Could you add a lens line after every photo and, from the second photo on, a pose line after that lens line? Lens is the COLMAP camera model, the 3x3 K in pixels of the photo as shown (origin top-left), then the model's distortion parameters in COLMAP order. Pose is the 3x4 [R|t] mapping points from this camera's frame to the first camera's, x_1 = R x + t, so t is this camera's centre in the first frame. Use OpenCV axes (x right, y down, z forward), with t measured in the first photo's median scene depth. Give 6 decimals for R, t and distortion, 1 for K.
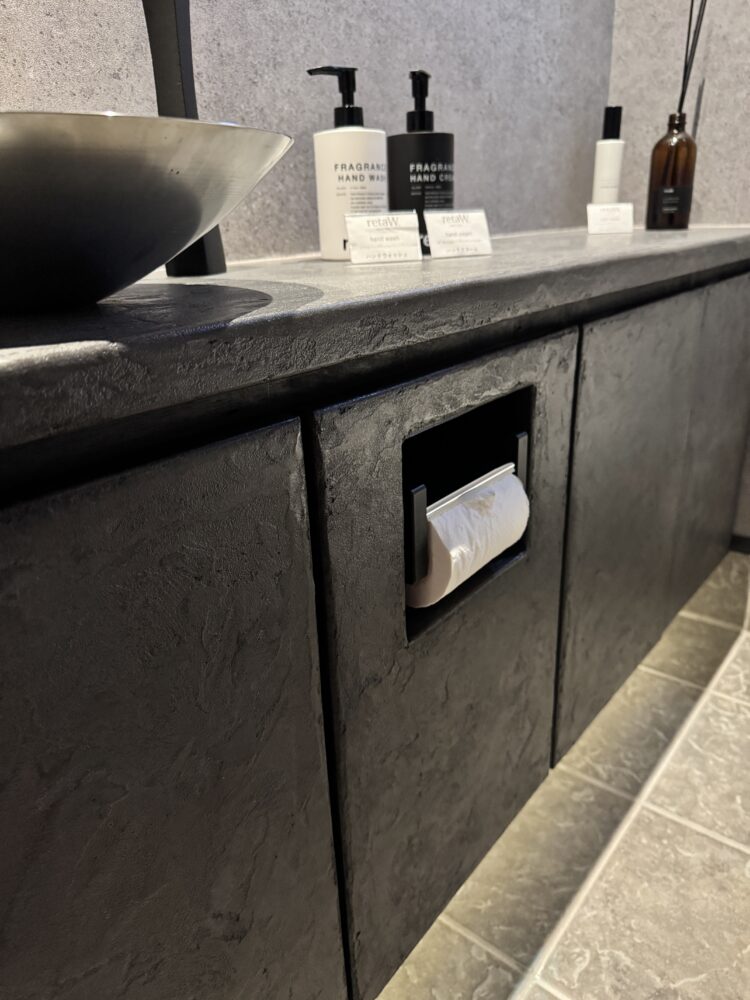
lens RADIAL K [[724.6, 0, 372.8], [0, 724.6, 513.1], [0, 0, 1]] dist [0.040681, -0.069326]
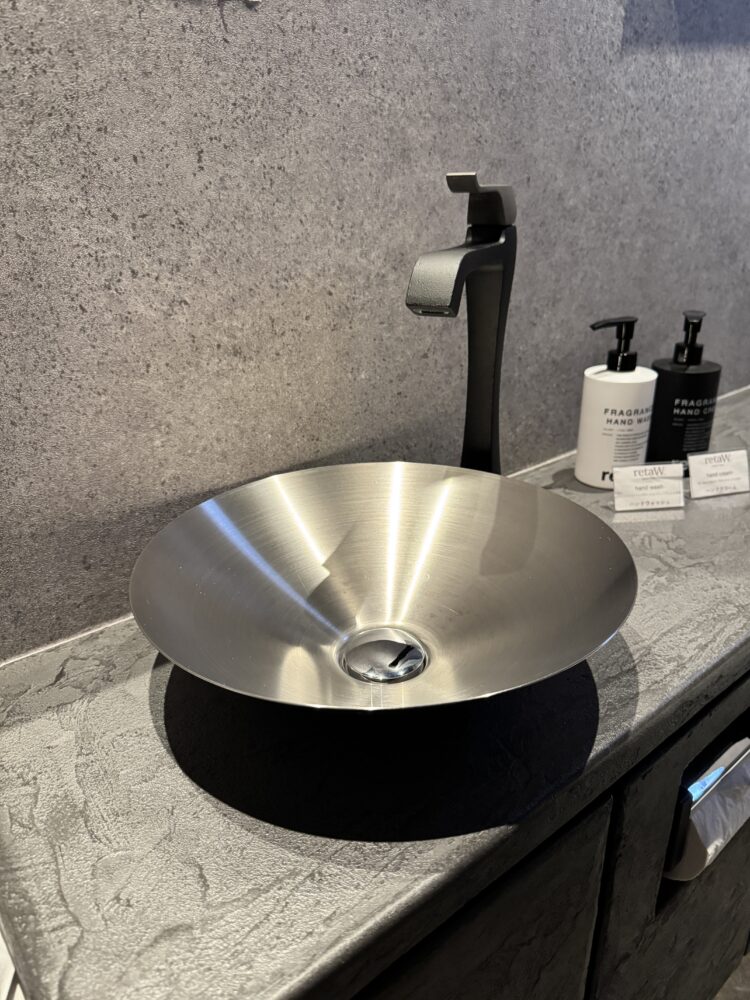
lens RADIAL K [[724.6, 0, 372.8], [0, 724.6, 513.1], [0, 0, 1]] dist [0.040681, -0.069326]
pose [[0.979518, 0.094715, -0.177688, -0.169744], [-0.088298, 0.995135, 0.043702, -0.323284], [0.180962, -0.027117, 0.983116, -0.097166]]
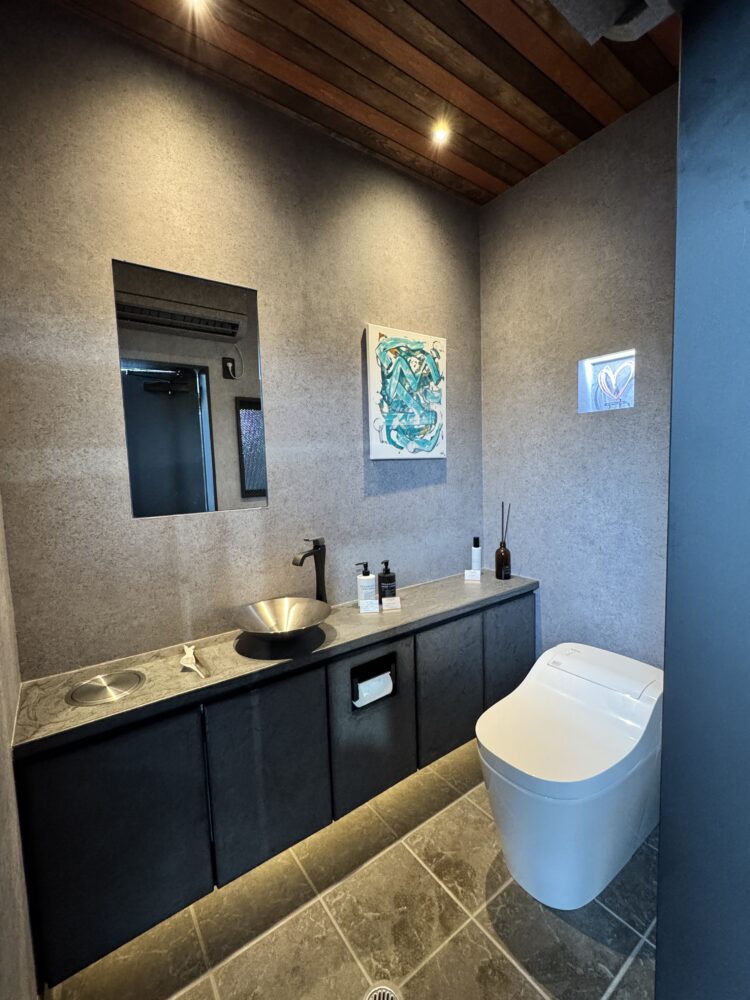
lens RADIAL K [[440.8, 0, 375.0], [0, 440.8, 500.0], [0, 0, 1]] dist [0.001431, 0.000153]
pose [[0.965823, 0.020643, -0.258381, 0.608587], [-0.094294, 0.956507, -0.276050, -0.249456], [0.241445, 0.290979, 0.925762, -1.302373]]
